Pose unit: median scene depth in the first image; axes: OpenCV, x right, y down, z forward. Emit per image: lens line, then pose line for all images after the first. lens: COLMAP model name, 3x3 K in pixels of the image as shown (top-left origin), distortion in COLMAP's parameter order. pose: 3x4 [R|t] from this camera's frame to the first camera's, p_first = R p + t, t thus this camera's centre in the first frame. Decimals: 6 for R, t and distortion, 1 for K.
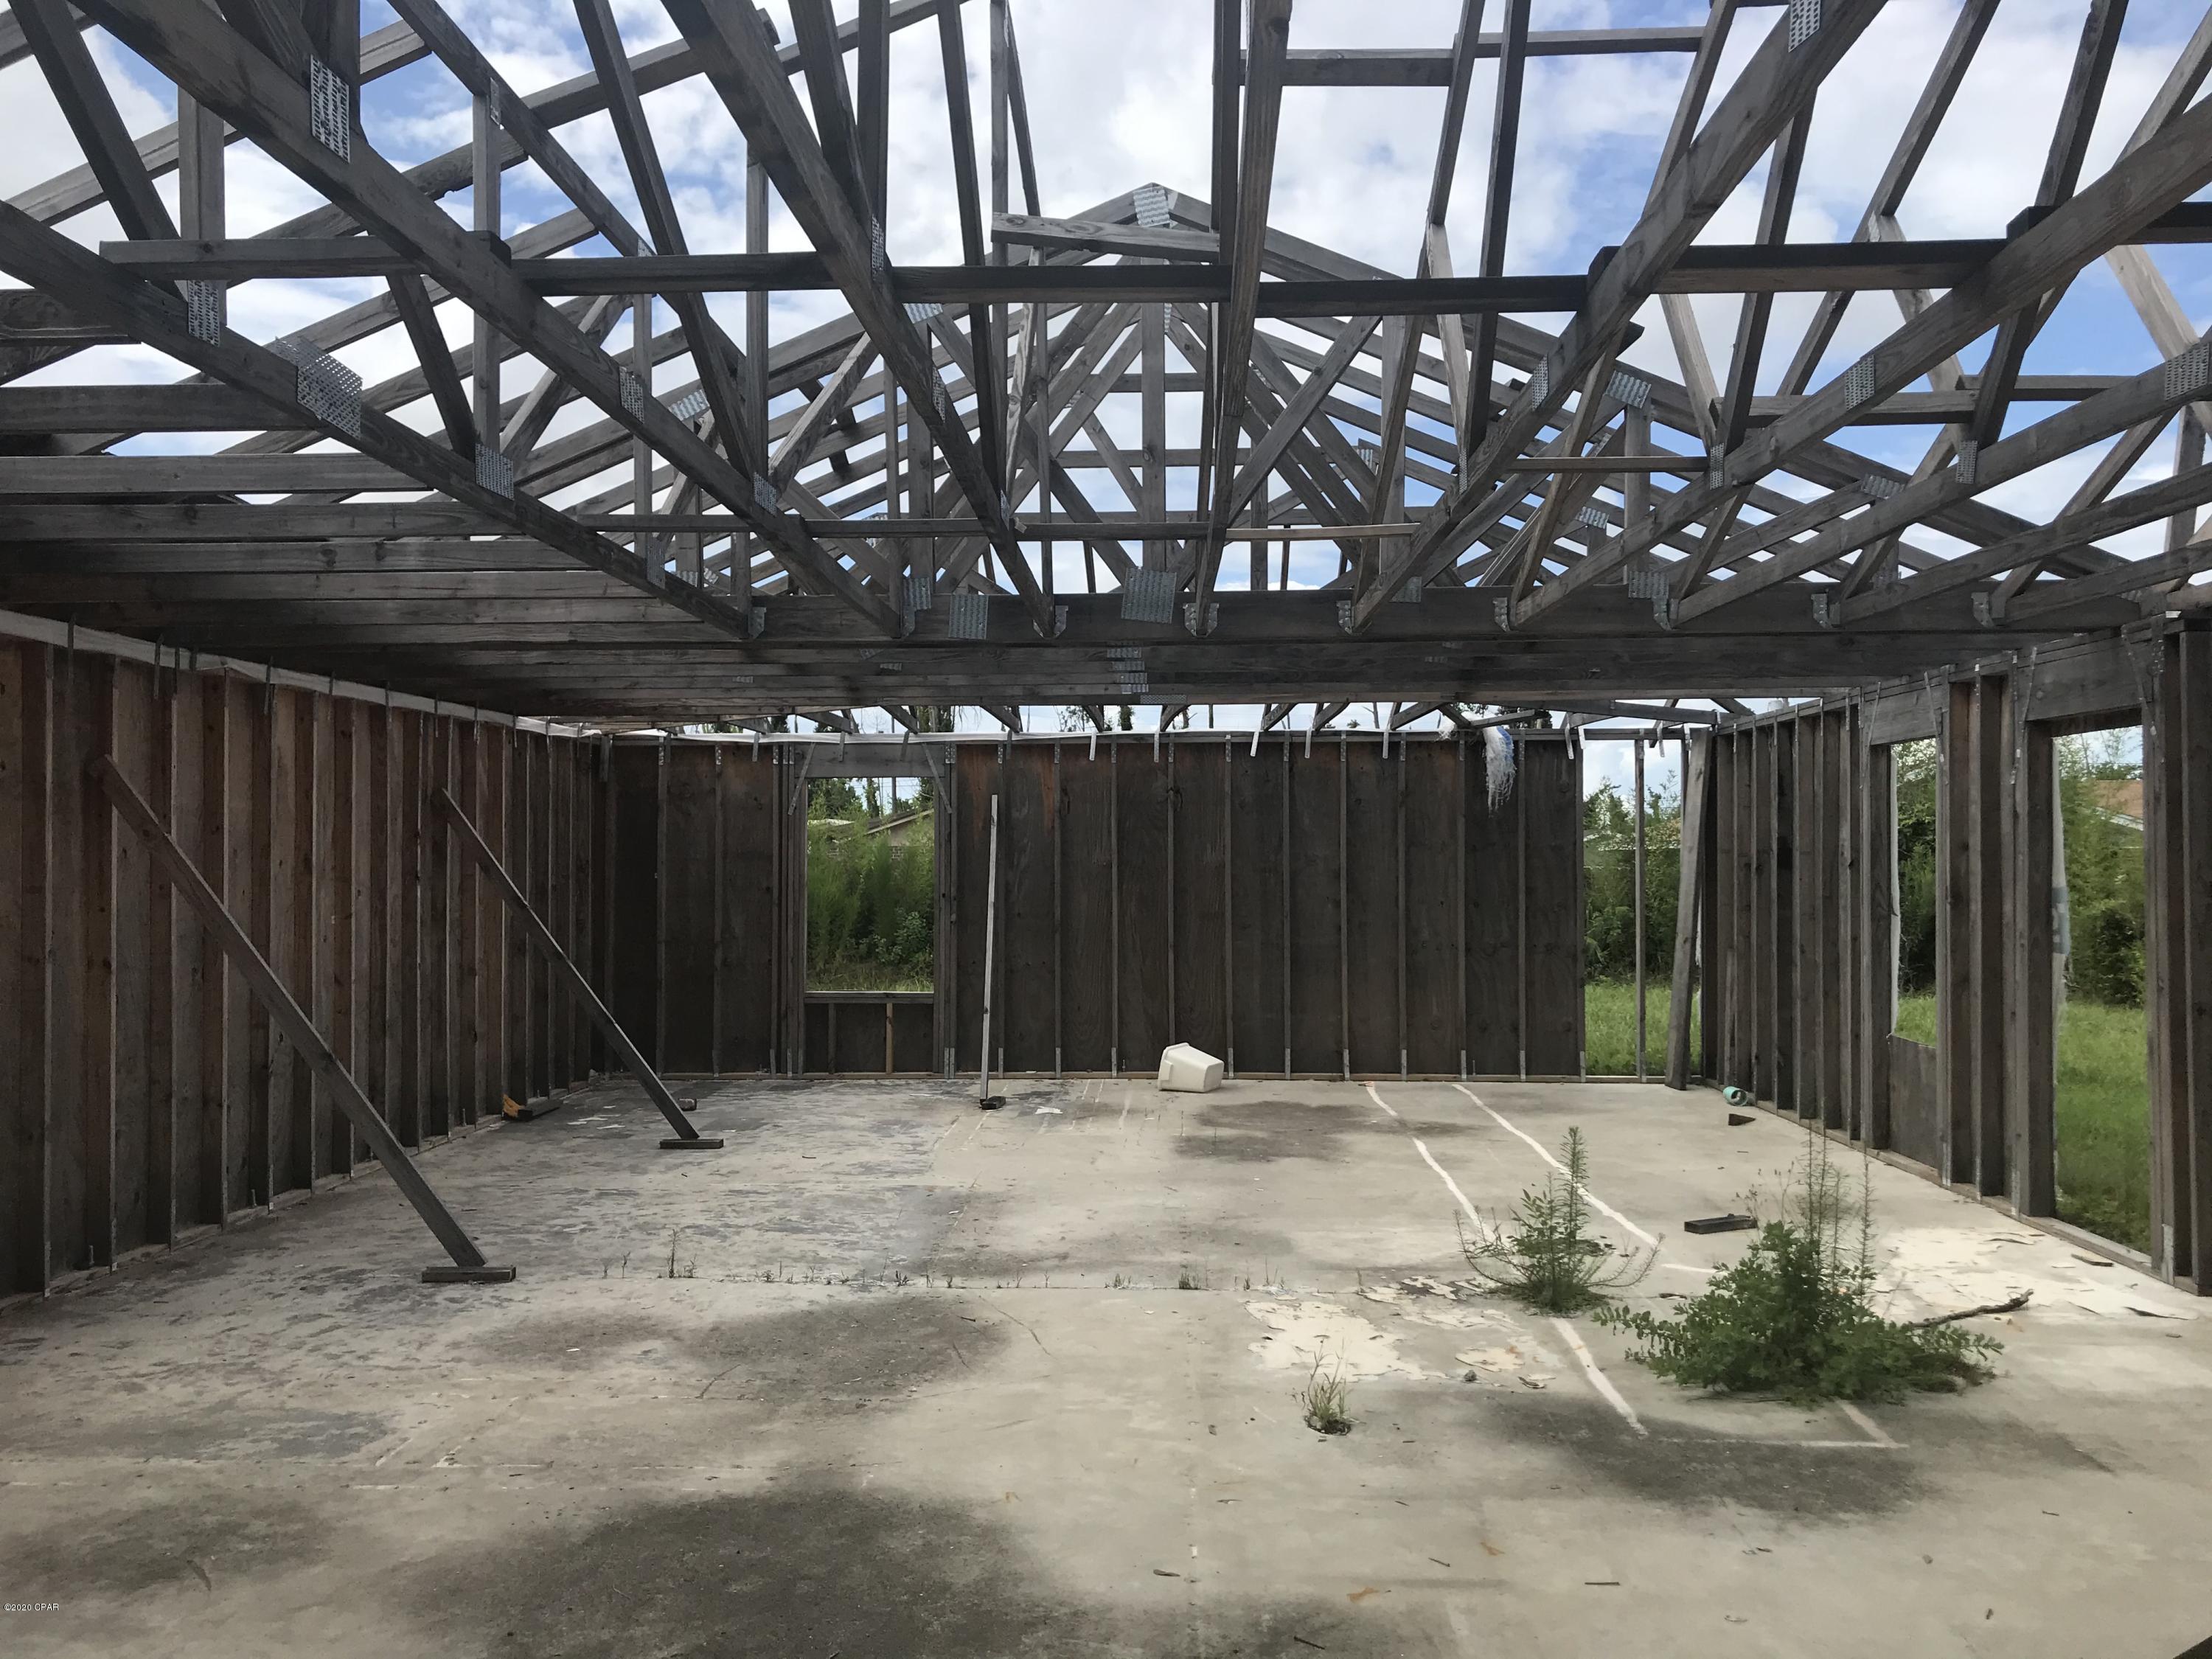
lens RADIAL K [[1808.0, 0, 1100.4], [0, 1808.0, 831.1], [0, 0, 1]] dist [0.011515, -0.000258]
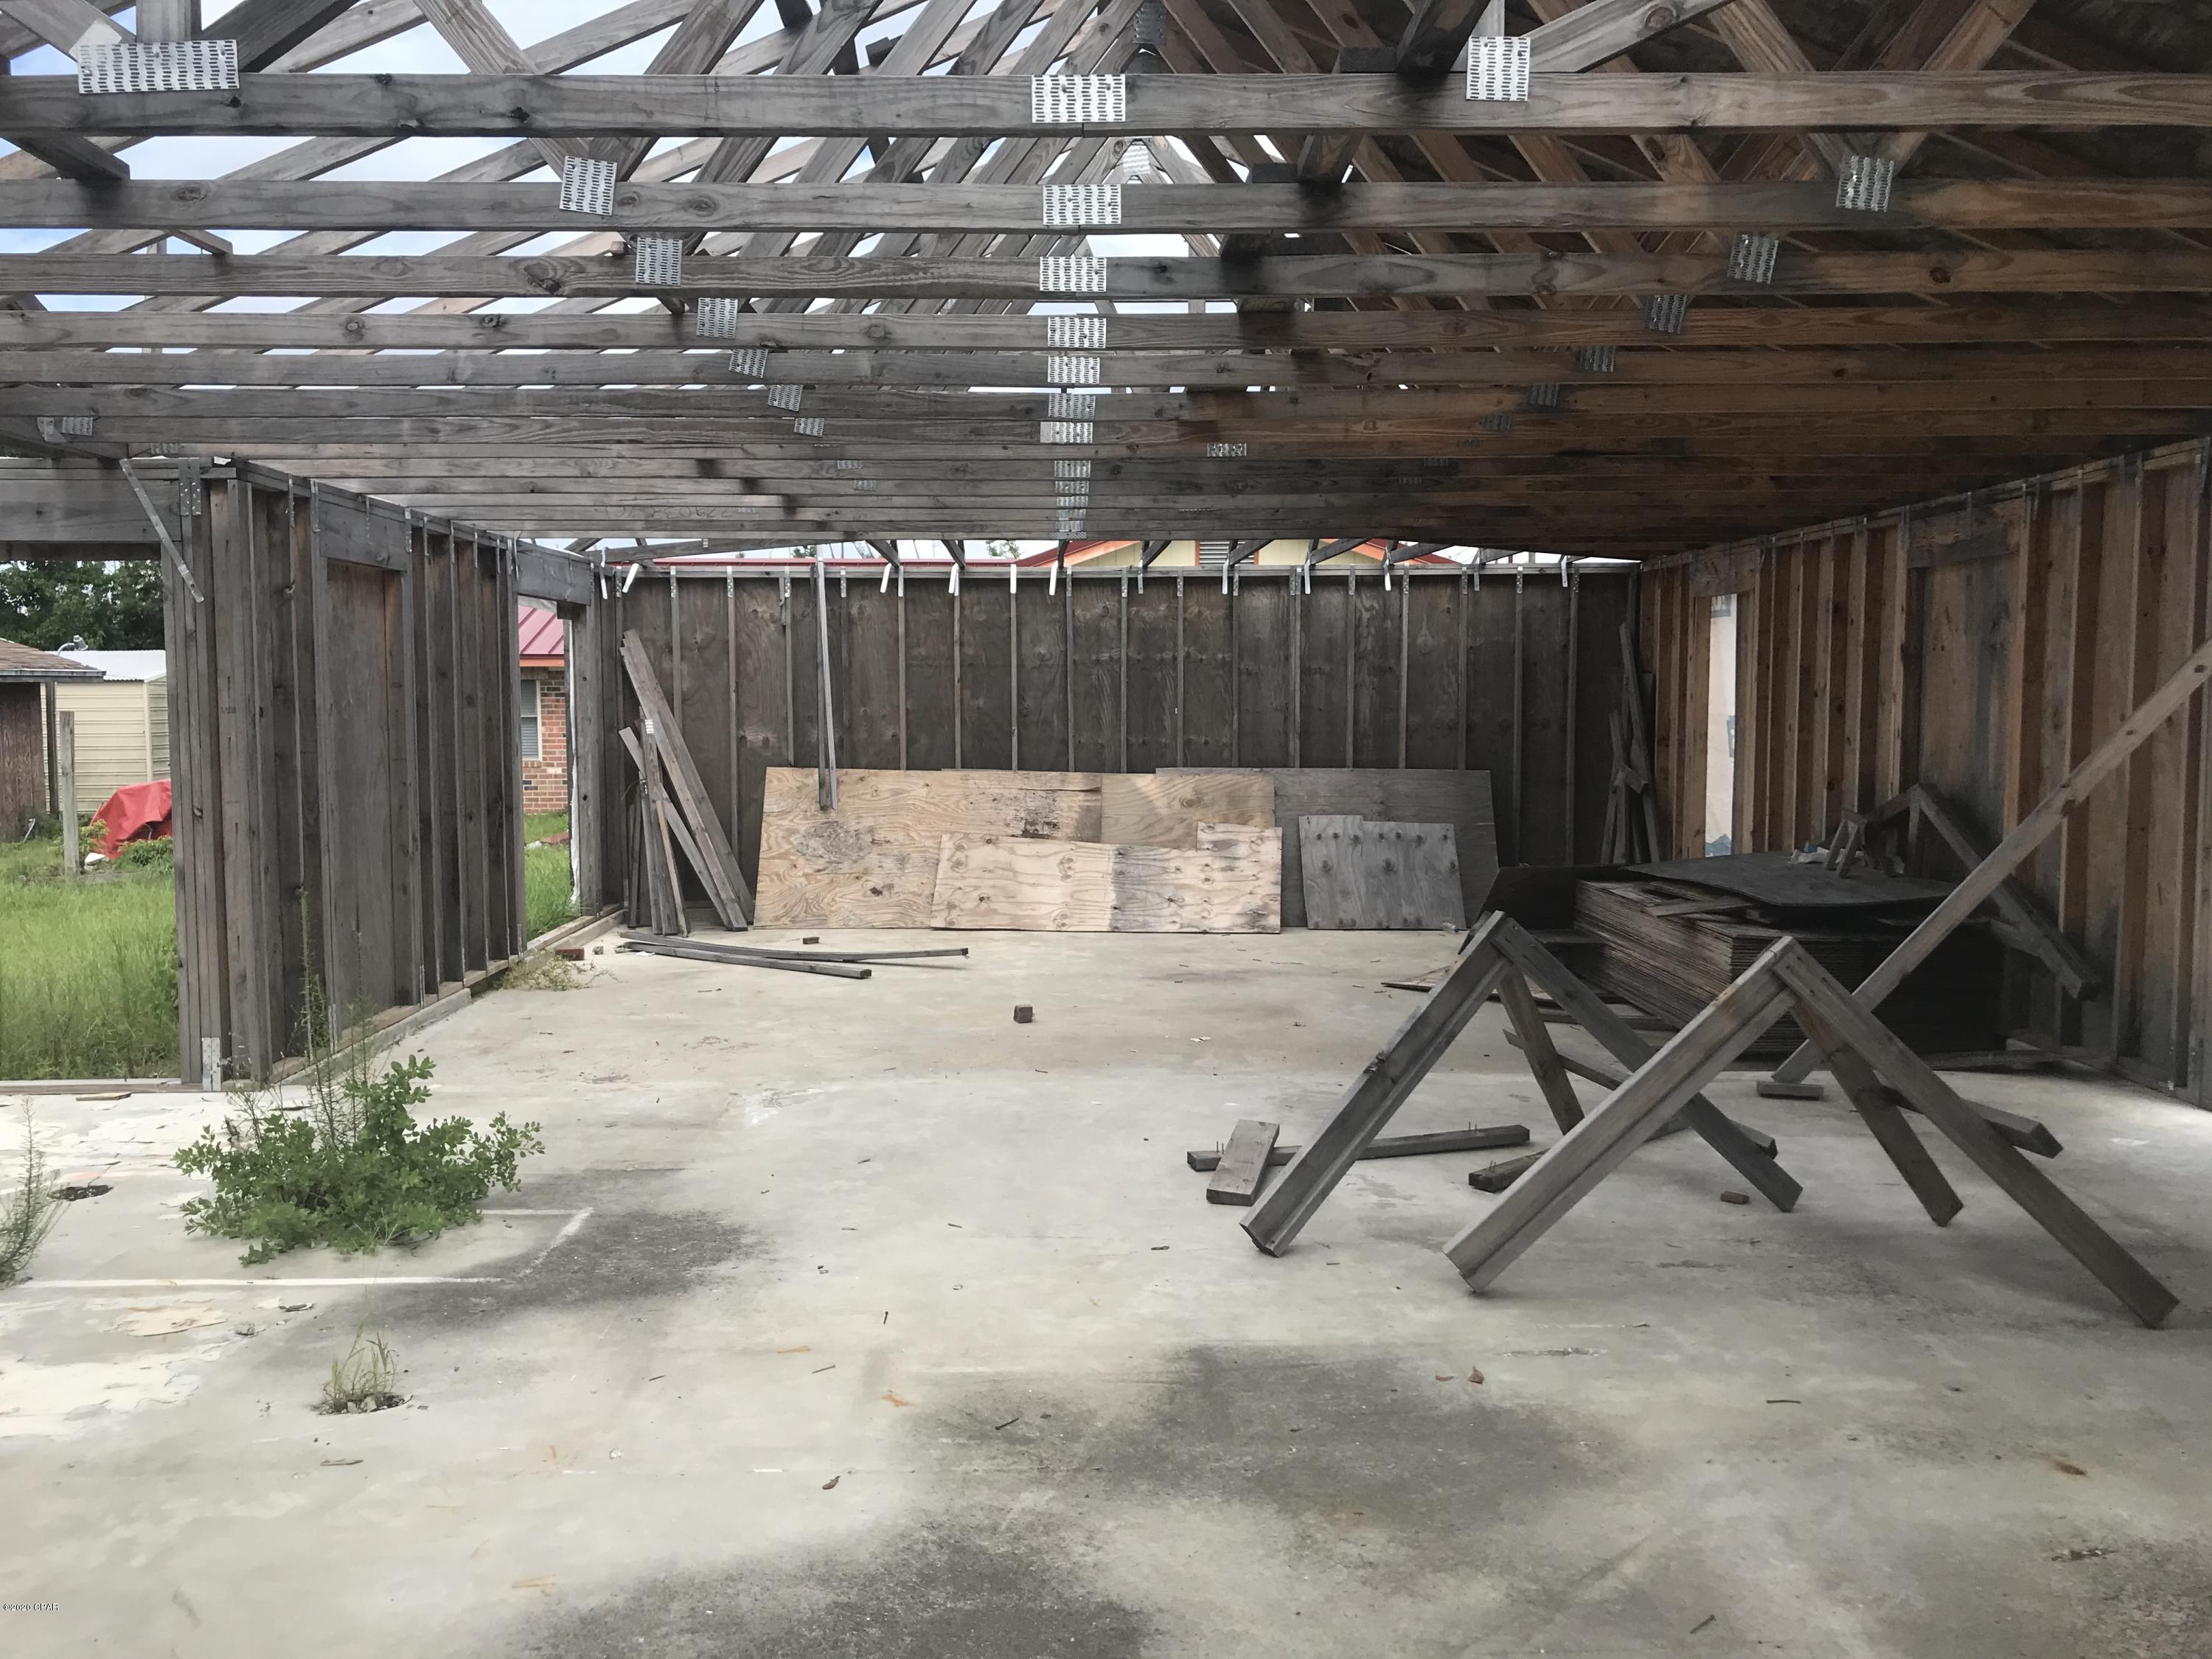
lens RADIAL K [[1808.0, 0, 1100.3], [0, 1808.0, 828.5], [0, 0, 1]] dist [0.011515, -0.000258]
pose [[-0.048648, -0.074027, 0.996069, -0.668954], [-0.006652, 0.997252, 0.073790, 0.018682], [-0.998794, -0.003036, -0.049007, 0.734763]]
